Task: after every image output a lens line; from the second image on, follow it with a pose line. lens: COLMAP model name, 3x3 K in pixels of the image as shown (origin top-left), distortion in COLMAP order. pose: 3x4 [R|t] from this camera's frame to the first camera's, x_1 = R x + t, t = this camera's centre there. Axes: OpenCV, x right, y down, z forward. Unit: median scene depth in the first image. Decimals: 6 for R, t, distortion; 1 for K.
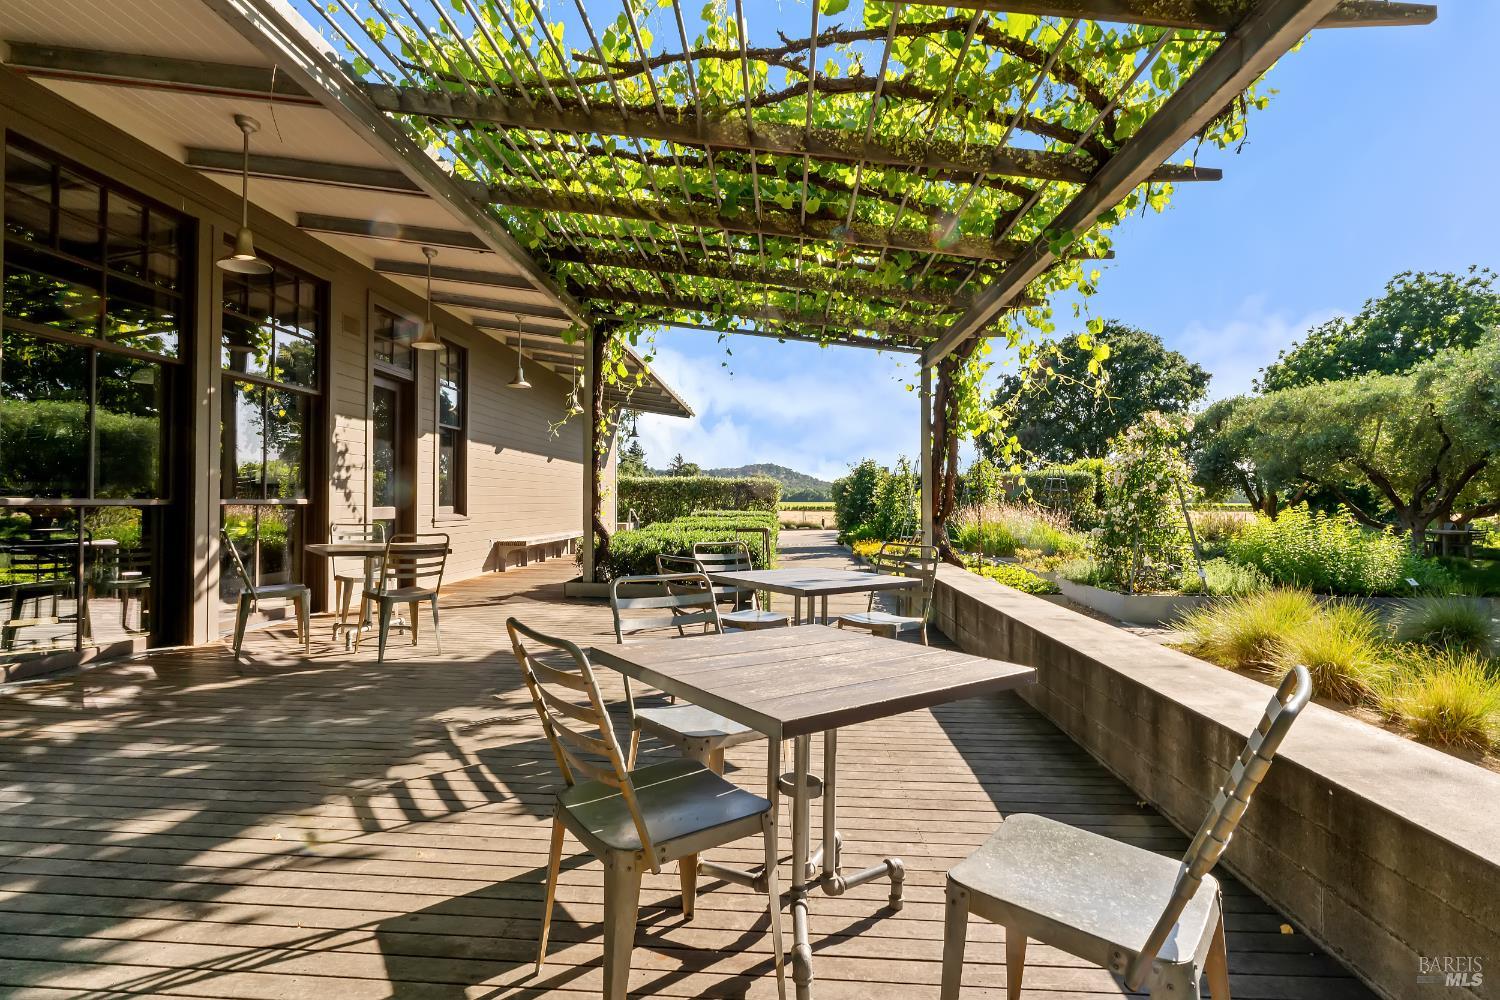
lens RADIAL K [[733.2, 0, 750.0], [0, 733.2, 500.0], [0, 0, 1]] dist [-0.000125, 0.000612]
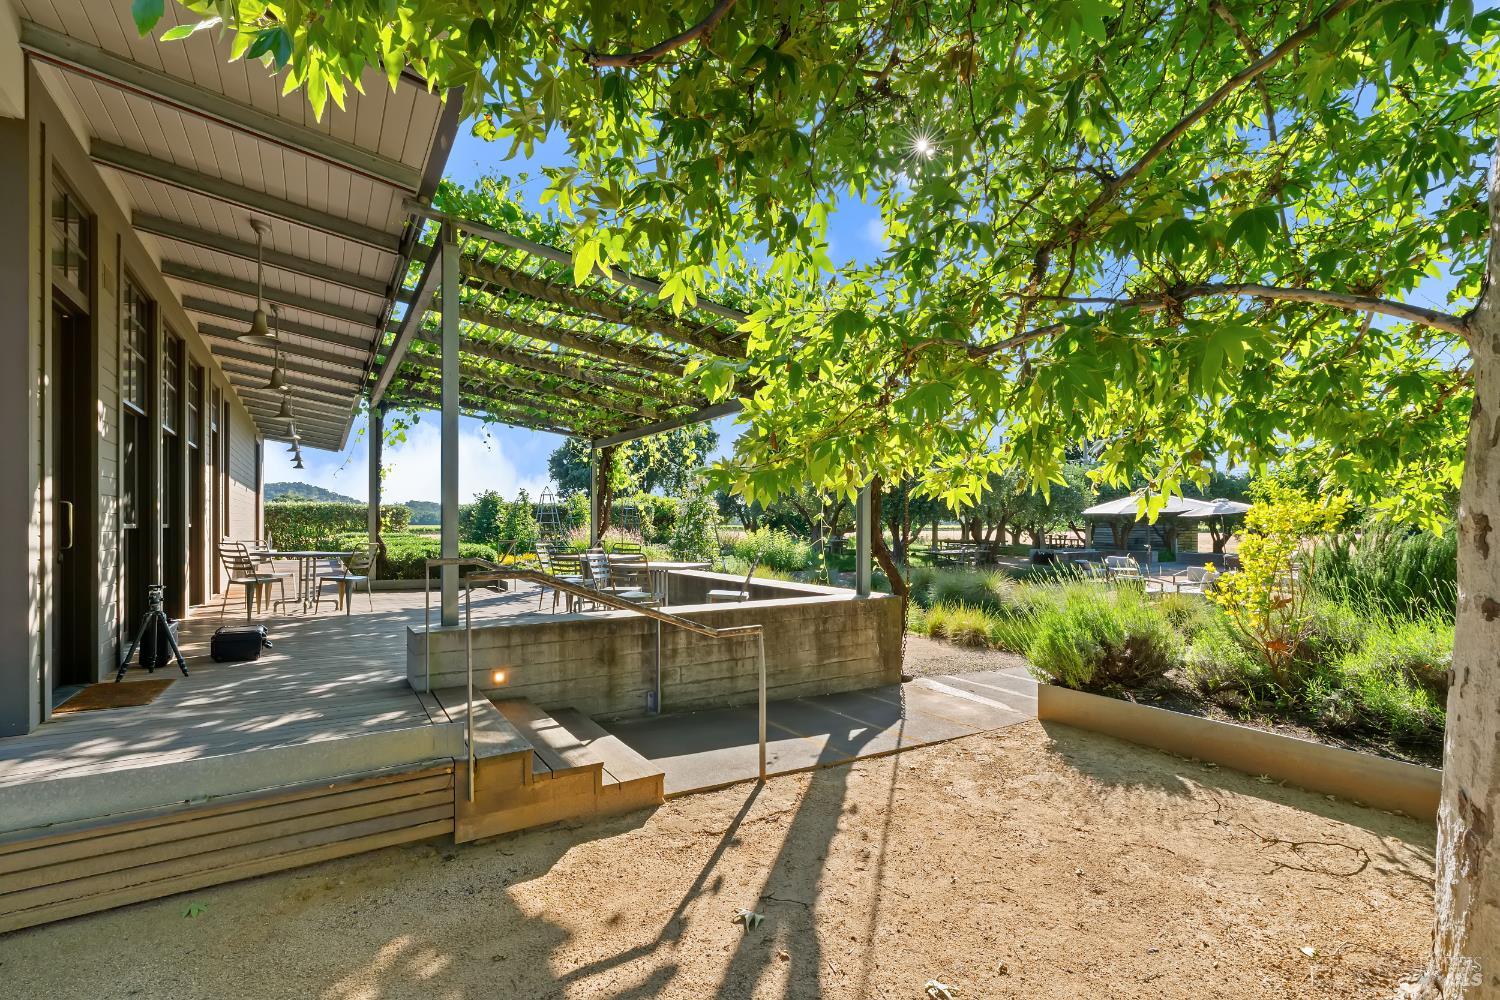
lens RADIAL K [[671.1, 0, 773.7], [0, 671.1, 528.4], [0, 0, 1]] dist [-0.000512, -0.000079]
pose [[0.797430, -0.005471, 0.603387, -0.154057], [0.000237, 0.999962, 0.008754, -0.001277], [-0.603411, -0.006838, 0.797401, -0.216280]]
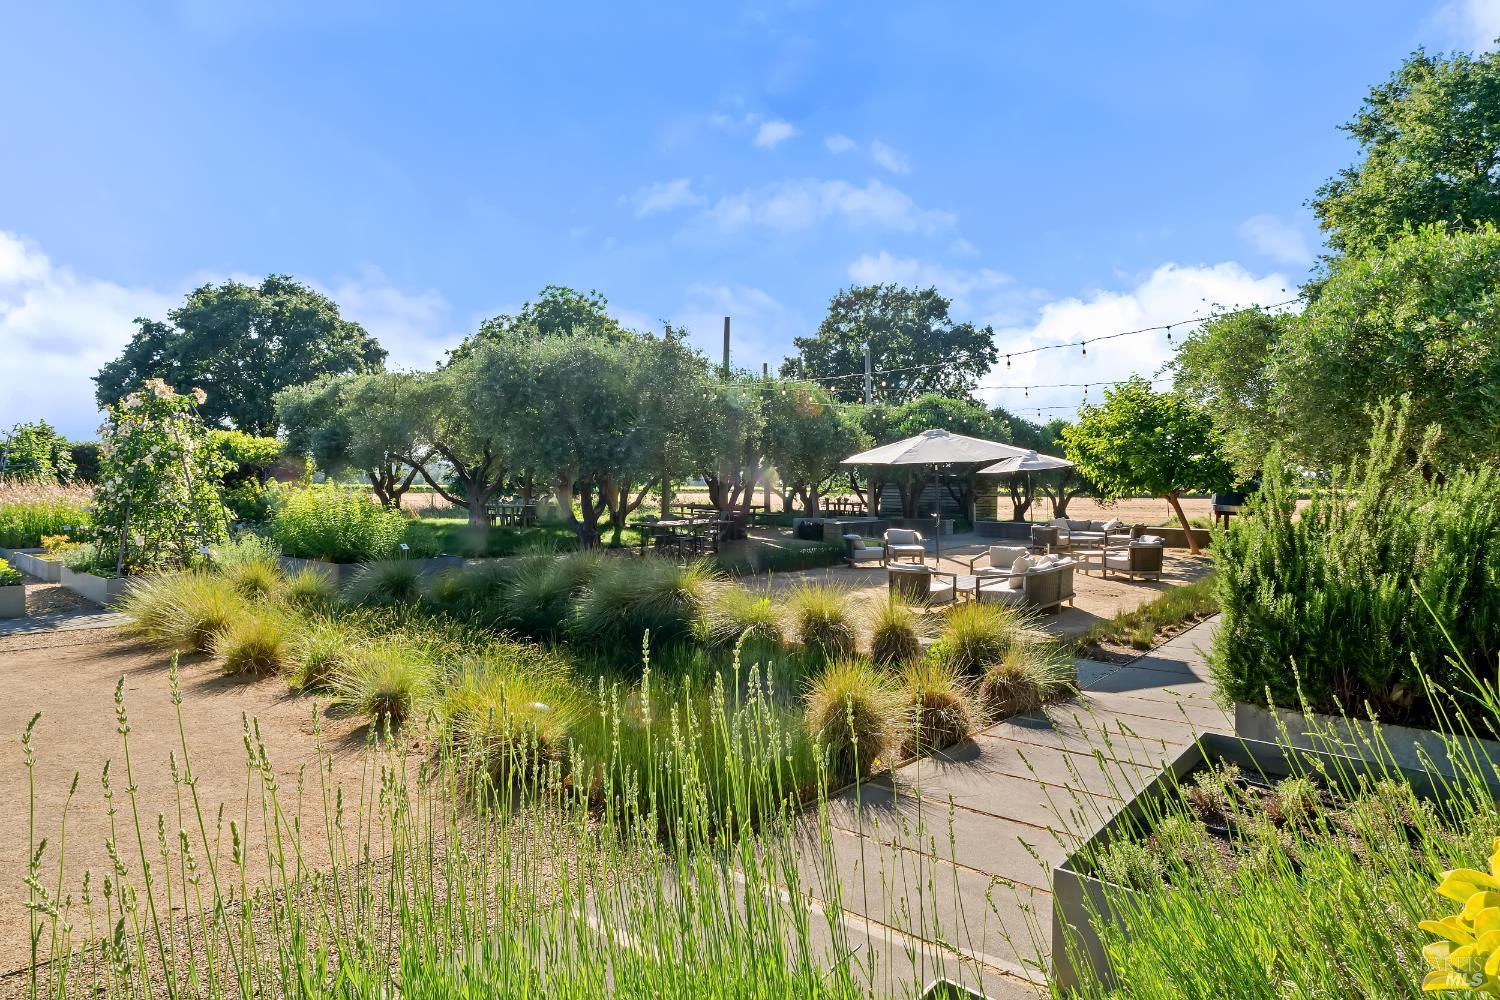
lens RADIAL K [[834.4, 0, 750.0], [0, 834.4, 500.0], [0, 0, 1]] dist [-0.019683, -0.000485]
pose [[0.603013, -0.011713, 0.797646, 0.083686], [-0.005917, 0.999799, 0.019154, 0.004244], [-0.797710, -0.016270, 0.602822, -0.121055]]
